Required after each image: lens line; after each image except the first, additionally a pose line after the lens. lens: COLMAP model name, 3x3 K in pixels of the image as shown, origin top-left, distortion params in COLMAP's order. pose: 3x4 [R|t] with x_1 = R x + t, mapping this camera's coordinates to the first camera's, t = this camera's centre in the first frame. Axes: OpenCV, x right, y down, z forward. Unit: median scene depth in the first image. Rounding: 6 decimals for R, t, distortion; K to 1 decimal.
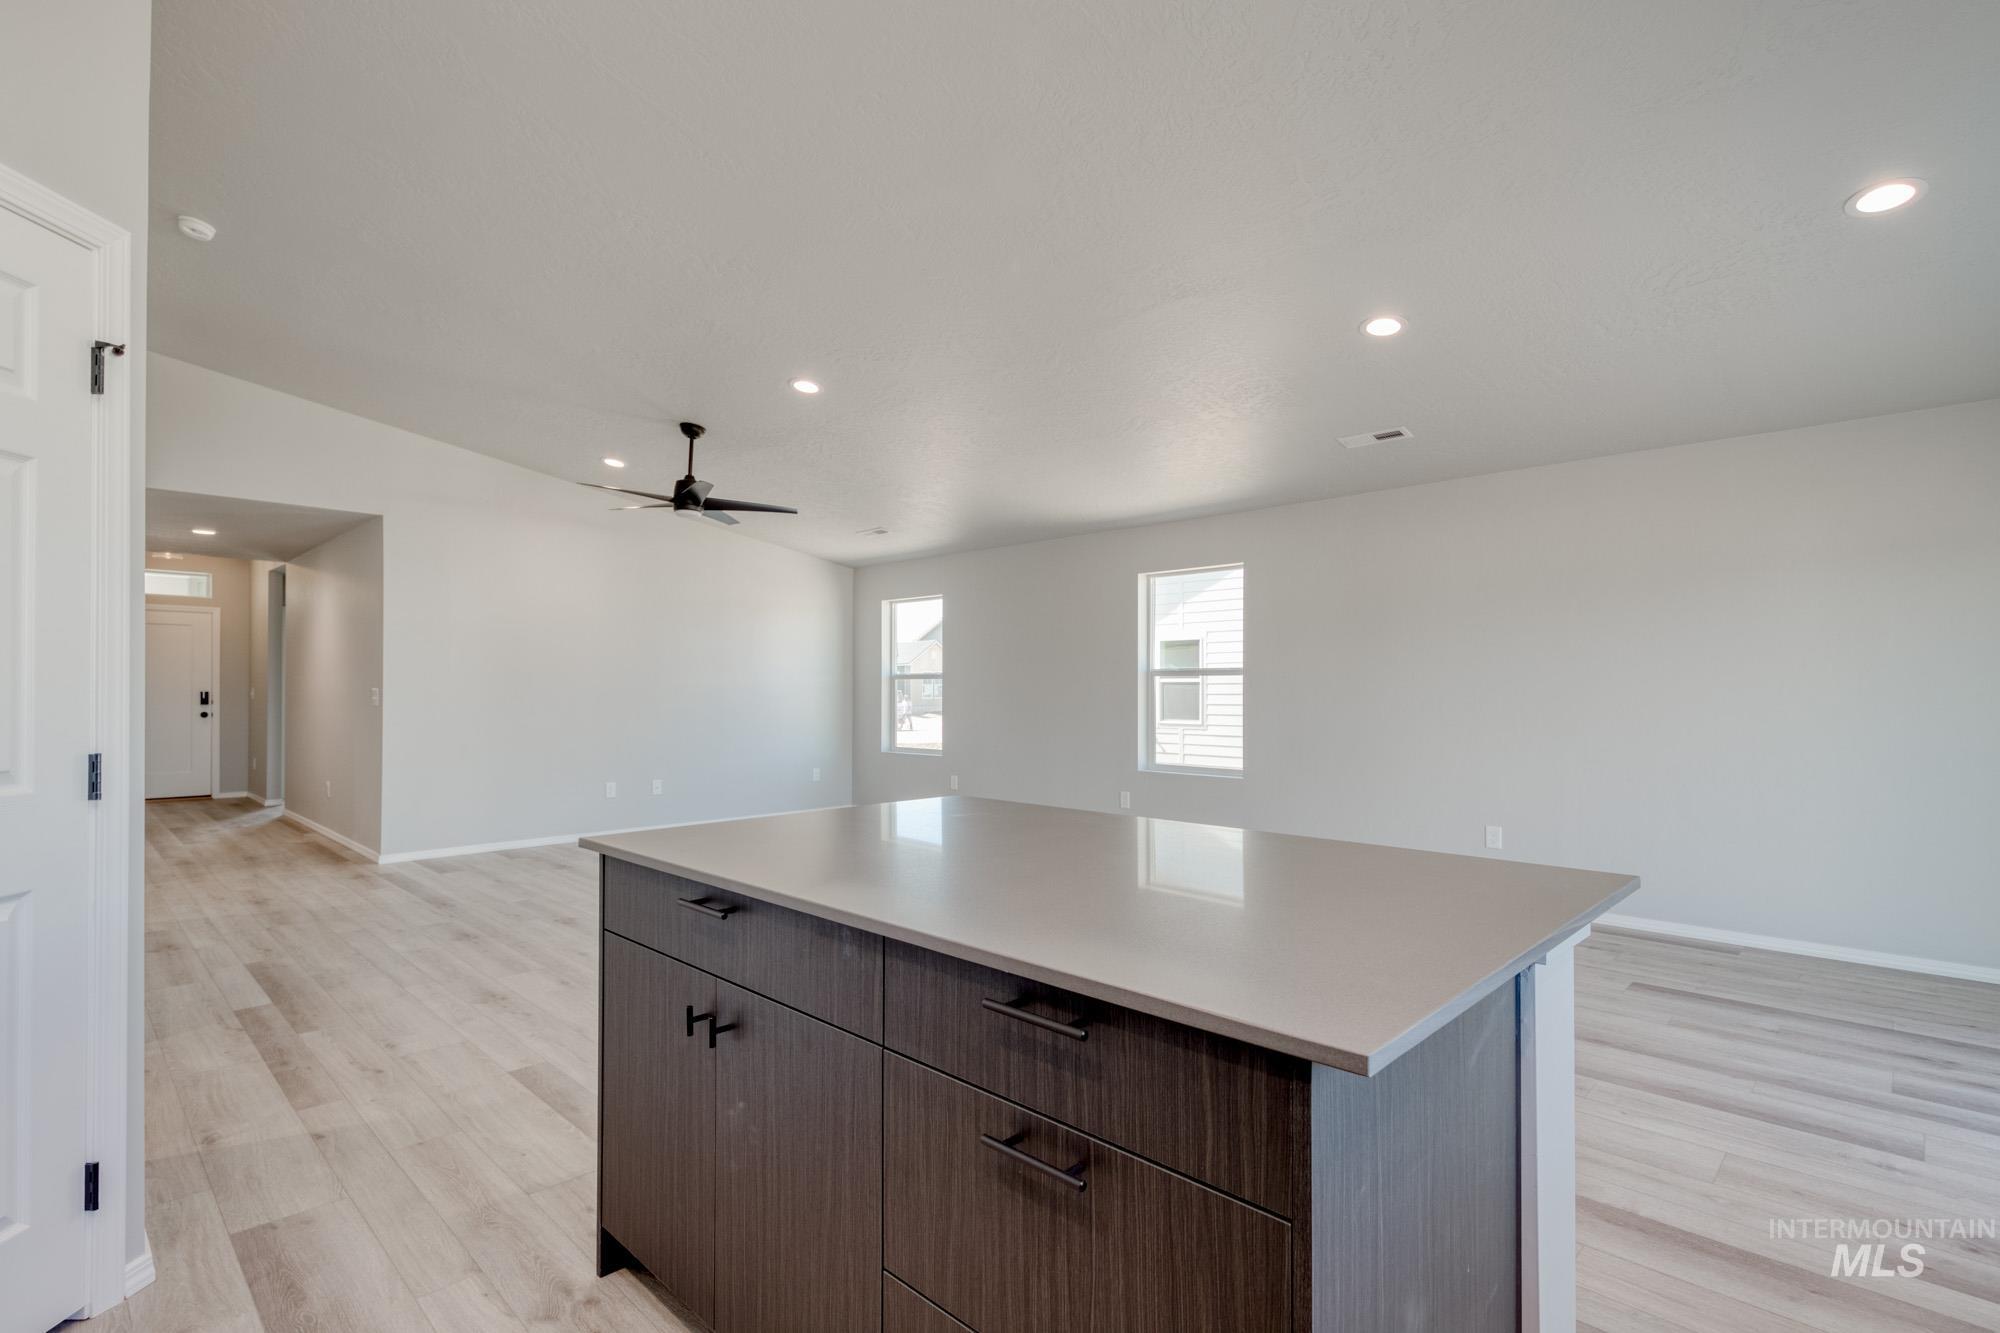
lens RADIAL K [[940.4, 0, 992.1], [0, 940.4, 678.5], [0, 0, 1]] dist [-0.003445, -0.000243]
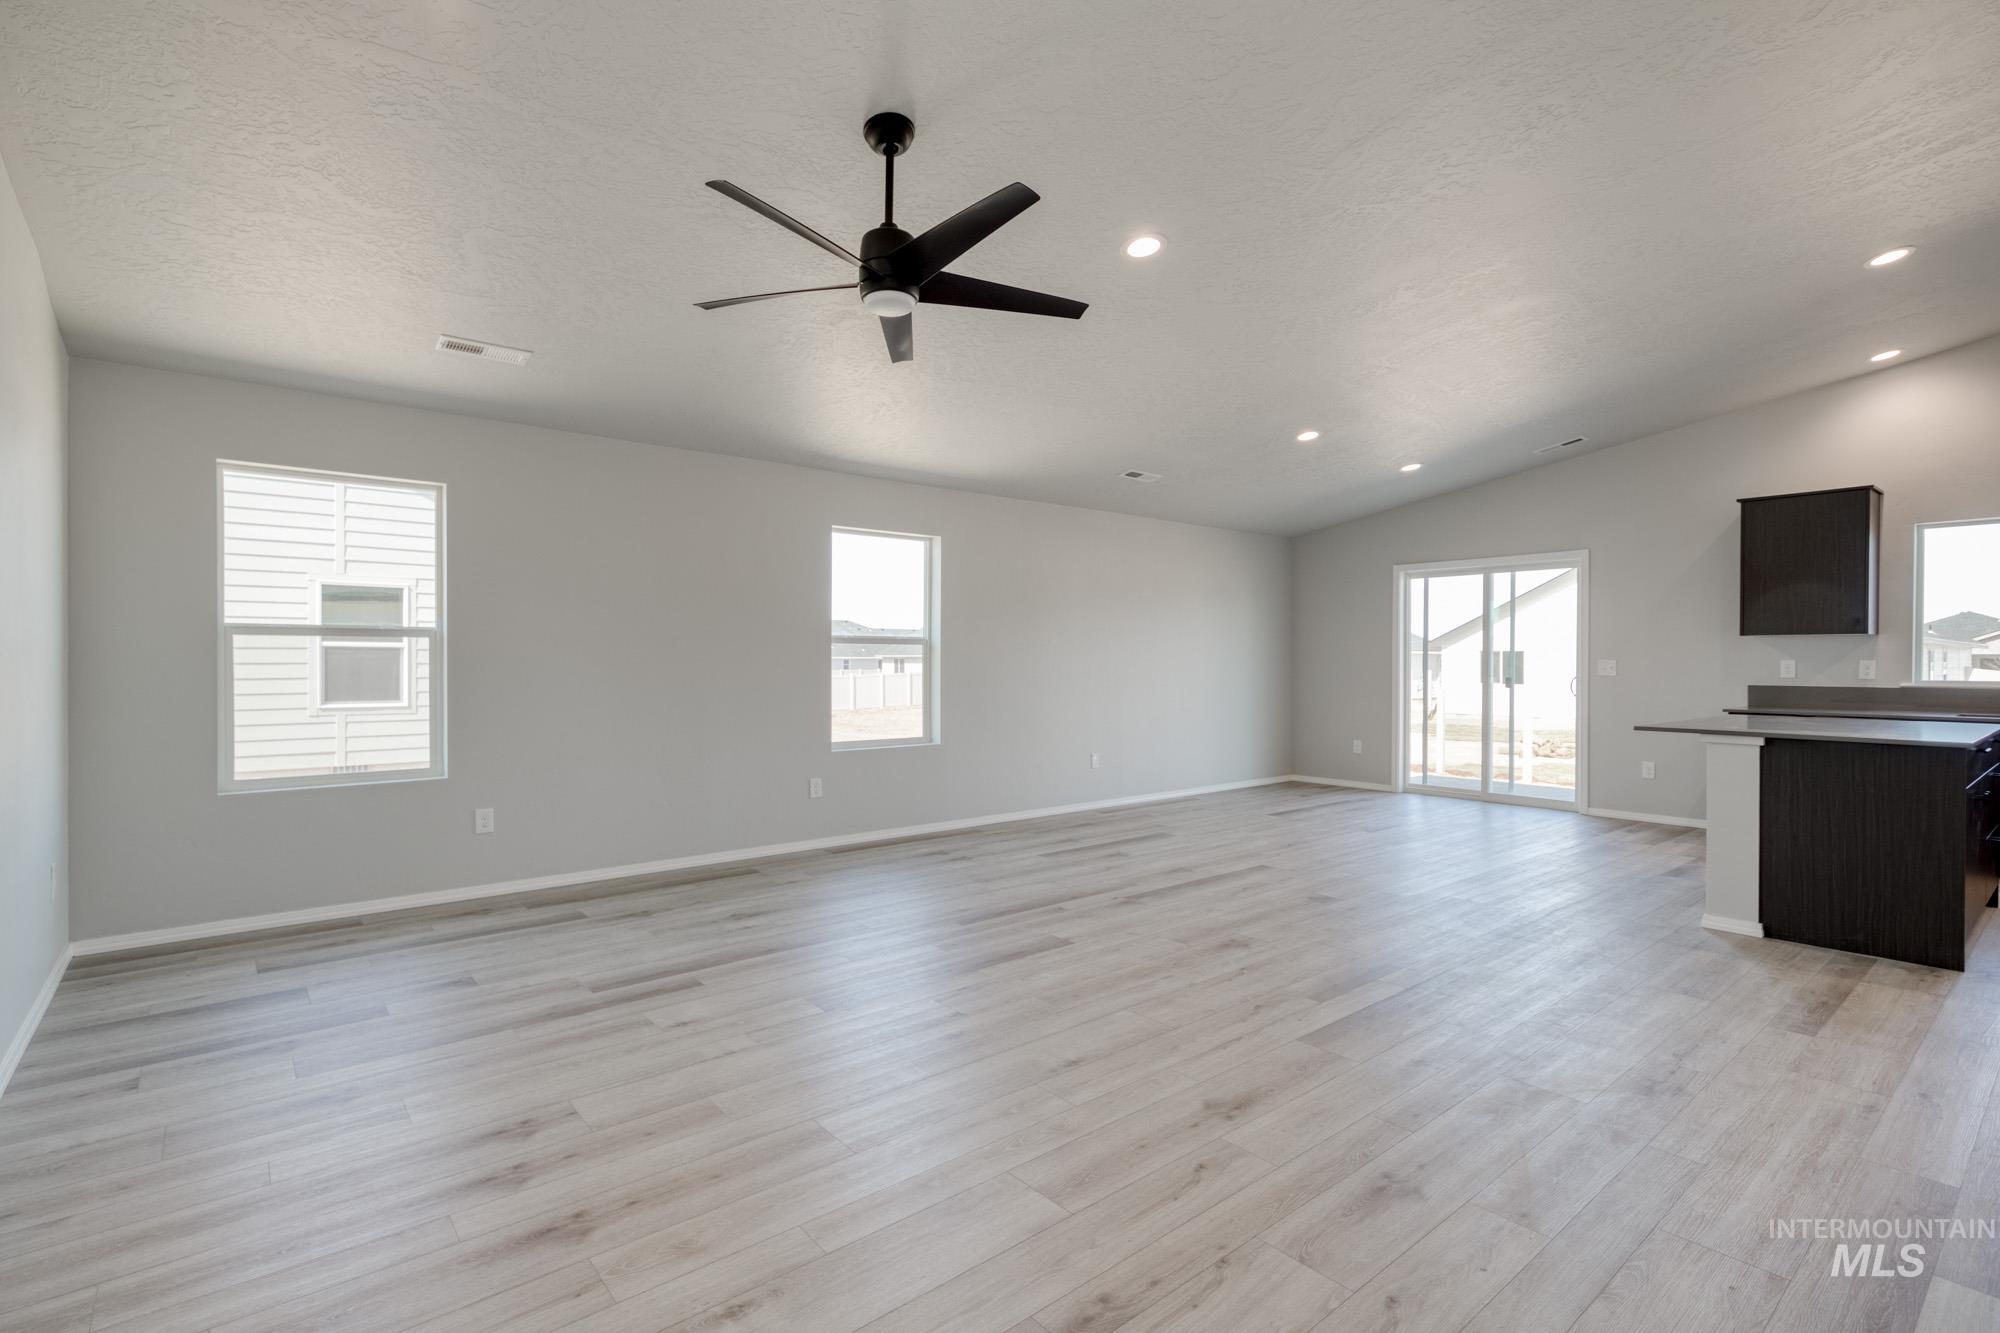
lens RADIAL K [[929.9, 0, 992.9], [0, 929.9, 665.5], [0, 0, 1]] dist [0.026677, -0.012655]
pose [[0.089929, -0.006143, 0.995929, -0.717233], [-0.015300, 0.999854, 0.007549, 0.009857], [-0.995831, -0.015916, 0.089822, 0.800666]]
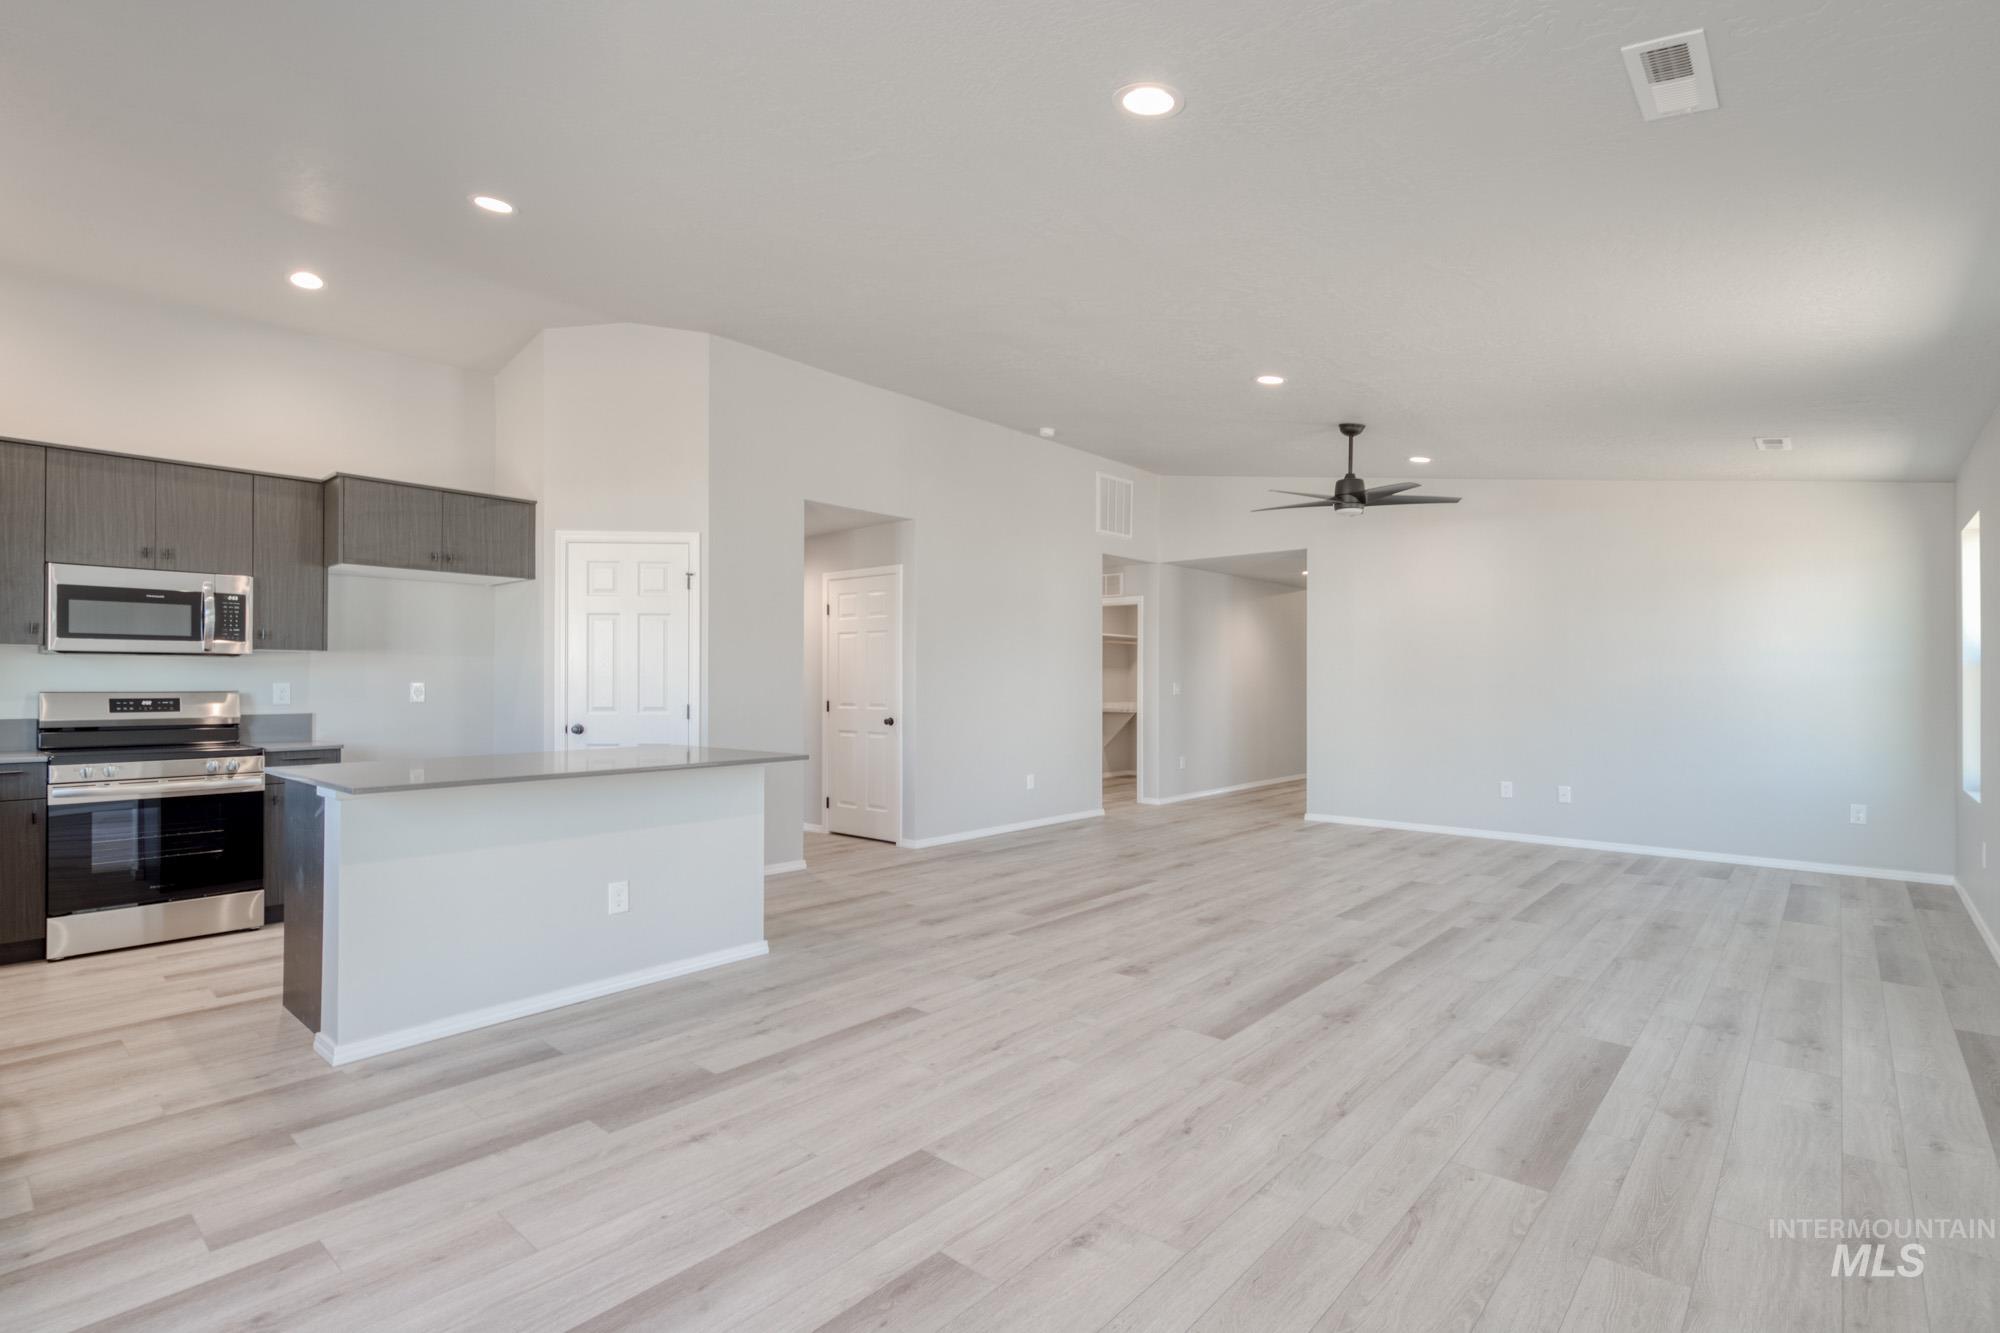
lens RADIAL K [[940.4, 0, 992.1], [0, 940.4, 678.5], [0, 0, 1]] dist [-0.003445, -0.000243]
pose [[0.058953, -0.006165, -0.998242, 0.591239], [0.011422, 0.999920, -0.005501, 0.006750], [0.998195, -0.011077, 0.059019, 0.492561]]
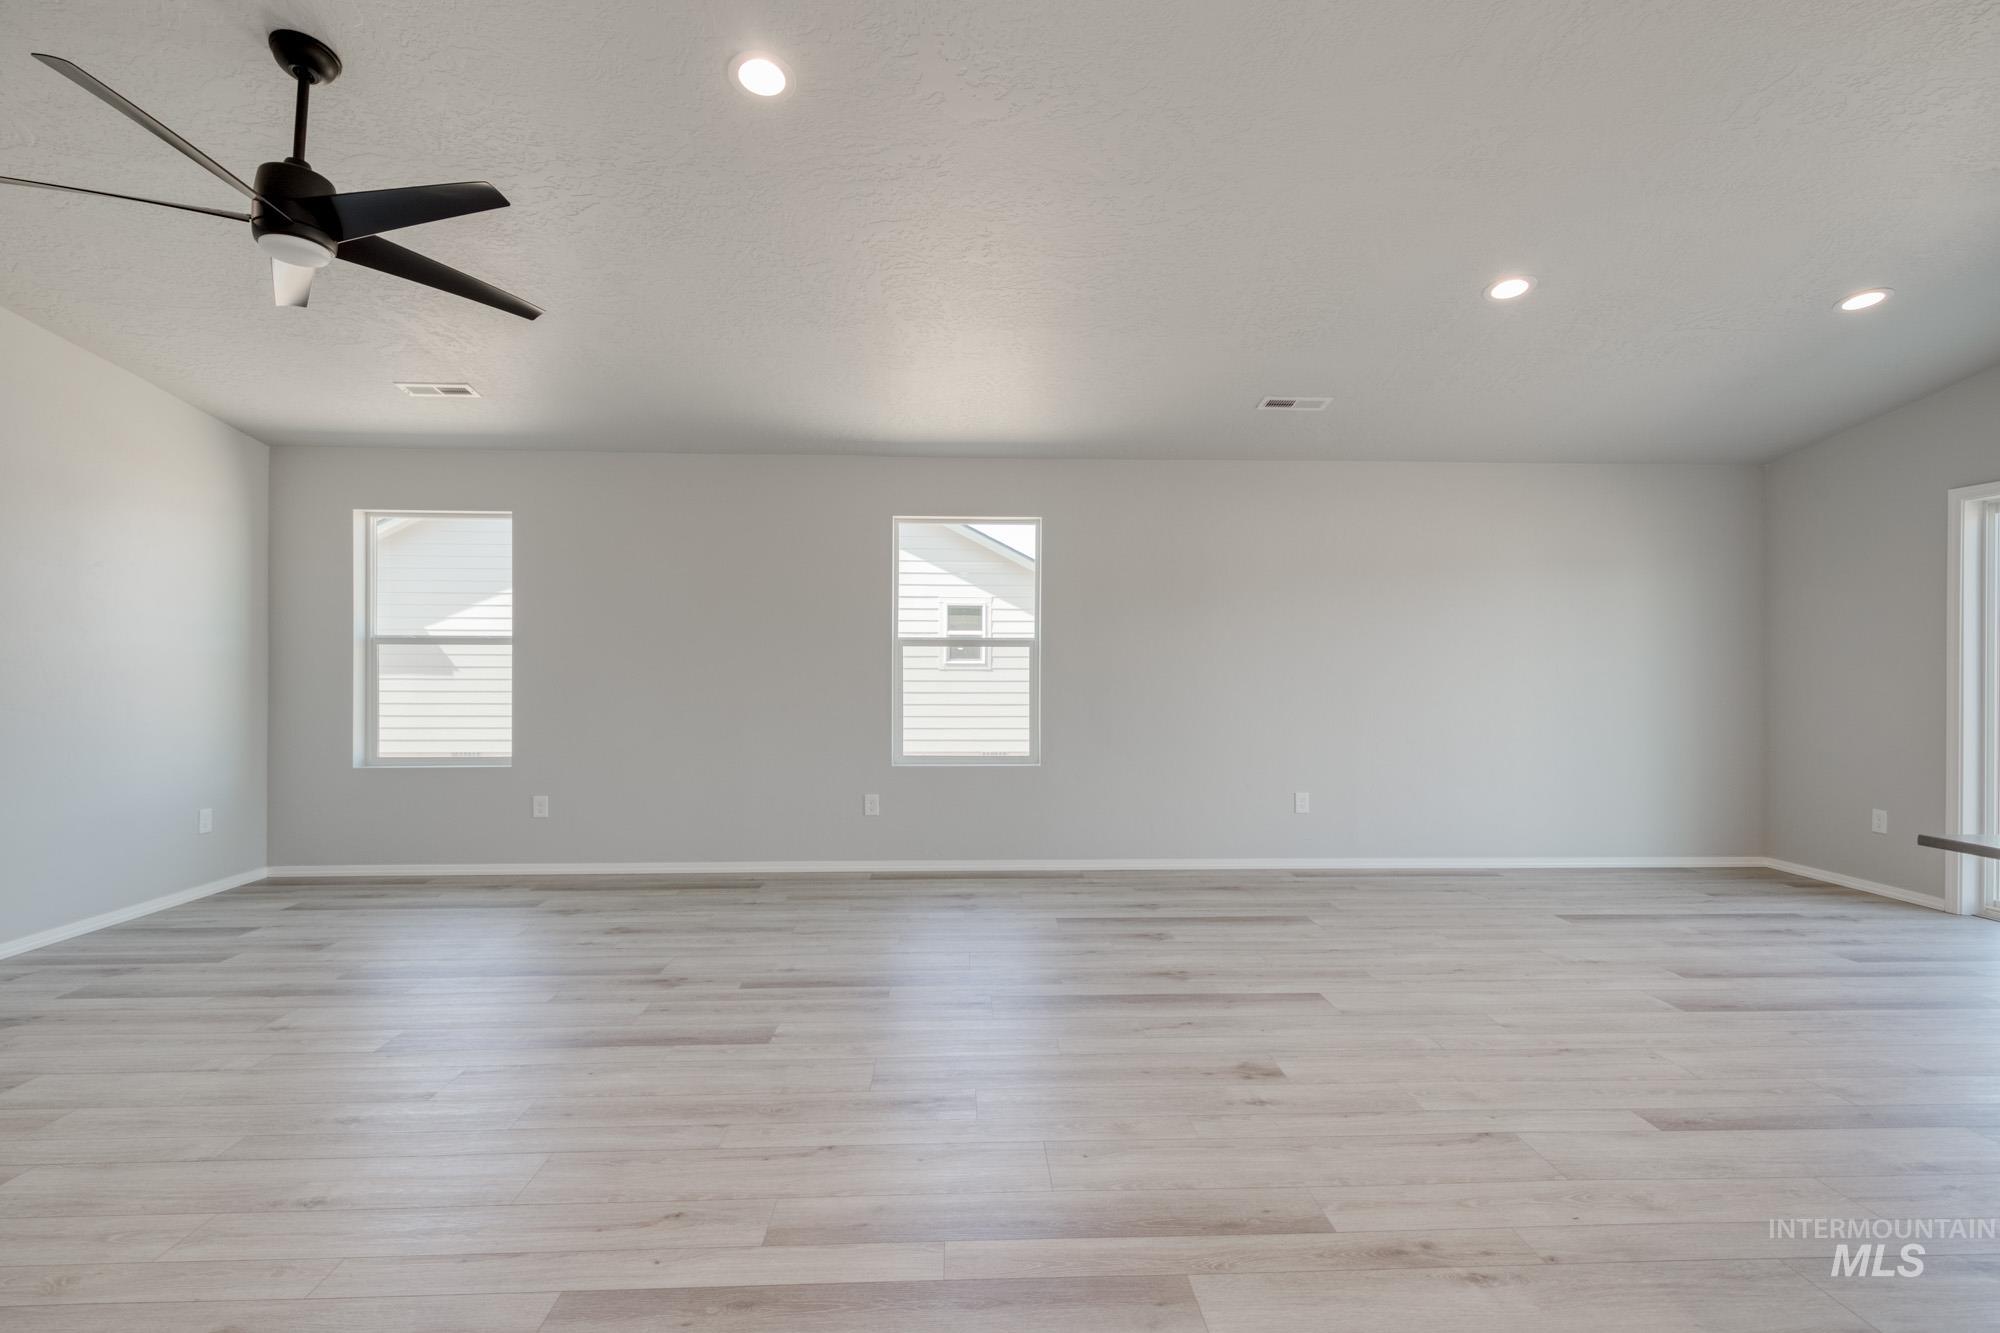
lens RADIAL K [[929.9, 0, 992.9], [0, 929.9, 665.5], [0, 0, 1]] dist [0.026677, -0.012655]
pose [[0.674437, 0.000589, 0.738332, -0.378673], [-0.012138, 0.999873, 0.010290, 0.004718], [-0.738233, -0.015902, 0.674359, 0.423468]]
